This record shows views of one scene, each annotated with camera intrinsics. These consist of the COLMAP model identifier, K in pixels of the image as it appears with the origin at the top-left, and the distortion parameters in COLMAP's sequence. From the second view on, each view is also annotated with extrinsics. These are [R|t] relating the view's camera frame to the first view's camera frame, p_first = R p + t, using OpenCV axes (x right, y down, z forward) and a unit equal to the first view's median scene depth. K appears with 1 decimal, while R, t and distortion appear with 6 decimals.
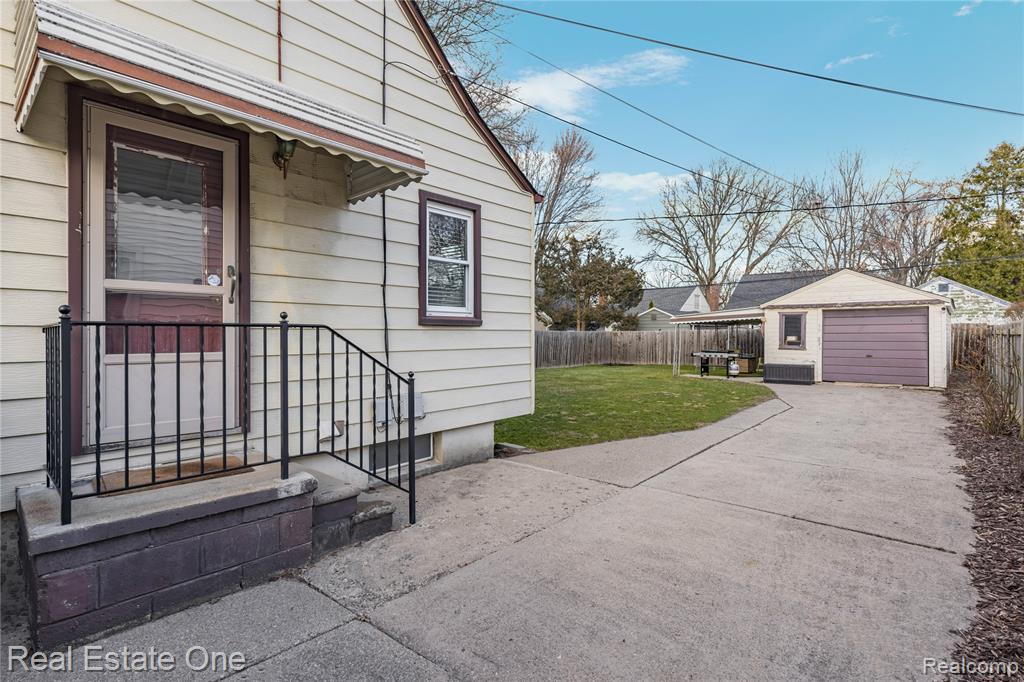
lens RADIAL K [[502.8, 0, 514.3], [0, 502.8, 332.0], [0, 0, 1]] dist [-0.000424, 0.001158]
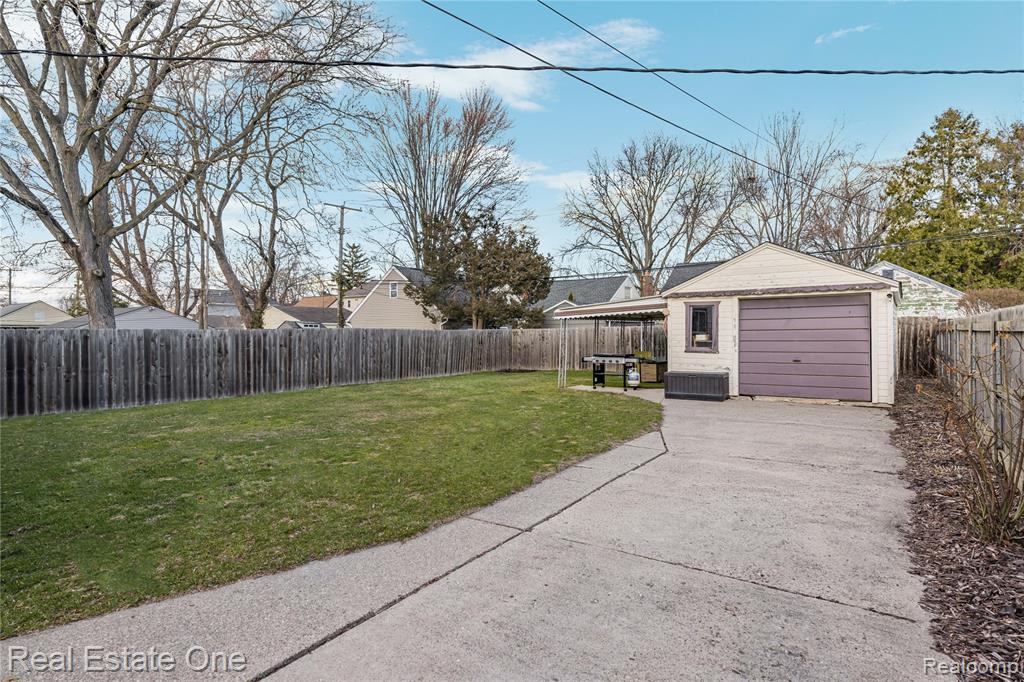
lens RADIAL K [[562.3, 0, 506.2], [0, 562.3, 329.1], [0, 0, 1]] dist [-0.001689, -0.000656]
pose [[0.993826, -0.006853, 0.110734, 0.132764], [0.007131, 0.999972, -0.002118, 0.000081], [-0.110716, 0.002895, 0.993848, 0.158808]]
